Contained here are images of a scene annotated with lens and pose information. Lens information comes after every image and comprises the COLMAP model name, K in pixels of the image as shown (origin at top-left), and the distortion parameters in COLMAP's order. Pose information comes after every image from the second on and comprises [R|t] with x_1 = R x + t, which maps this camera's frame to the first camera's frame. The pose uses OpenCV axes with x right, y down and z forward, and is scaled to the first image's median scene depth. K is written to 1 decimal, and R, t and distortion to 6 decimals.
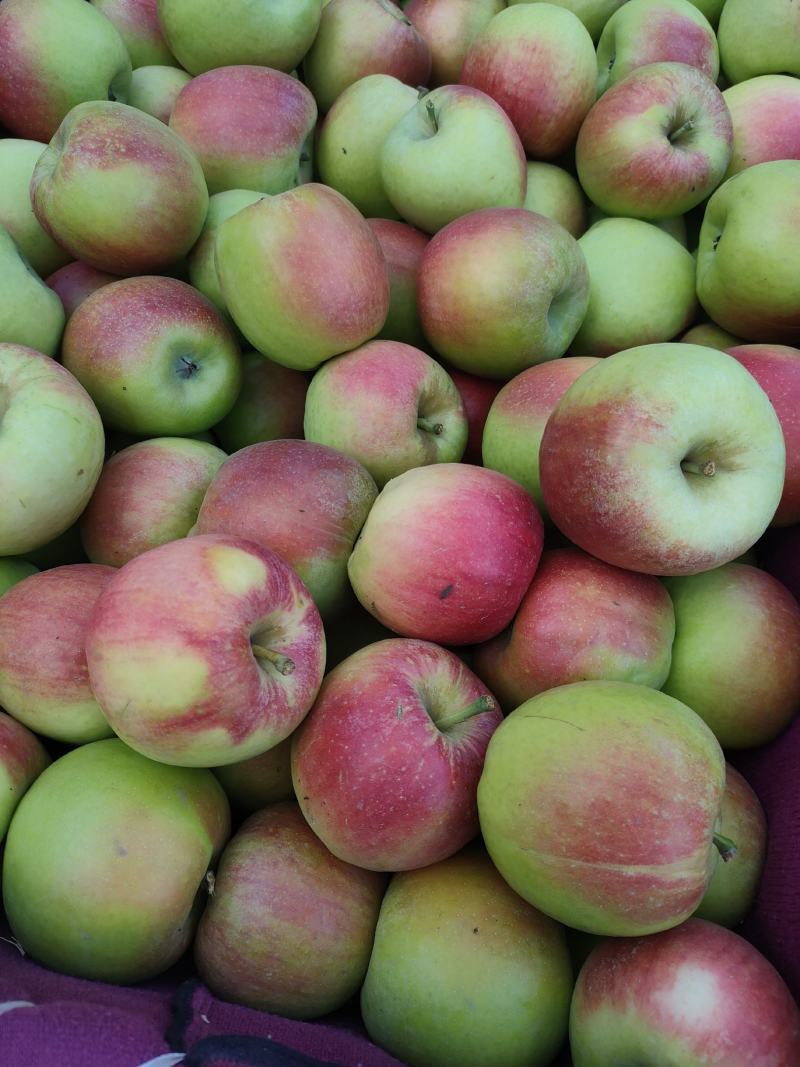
lens RADIAL K [[809.0, 0, 400.0], [0, 809.0, 533.5], [0, 0, 1]] dist [0.054249, -0.079298]
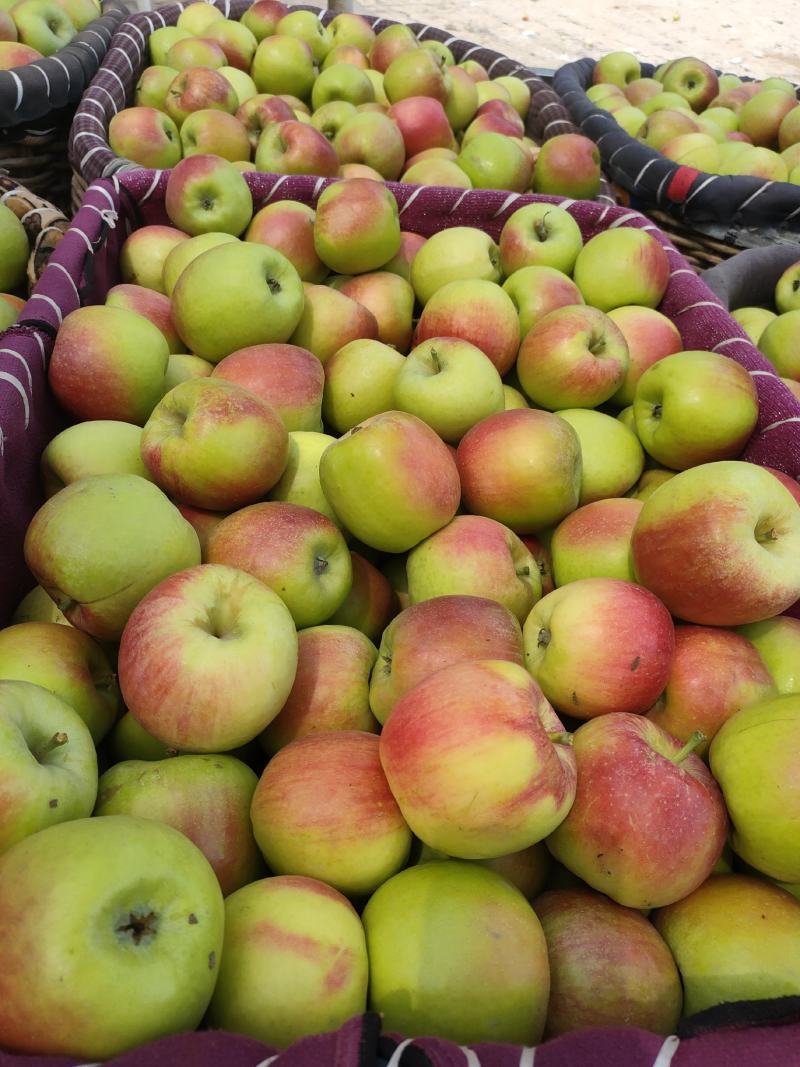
lens RADIAL K [[809.0, 0, 400.0], [0, 809.0, 533.5], [0, 0, 1]] dist [0.054249, -0.079298]
pose [[0.940138, -0.184876, 0.286287, -0.508075], [0.259151, 0.933381, -0.248274, 0.082650], [-0.221315, 0.307603, 0.925419, -0.150199]]
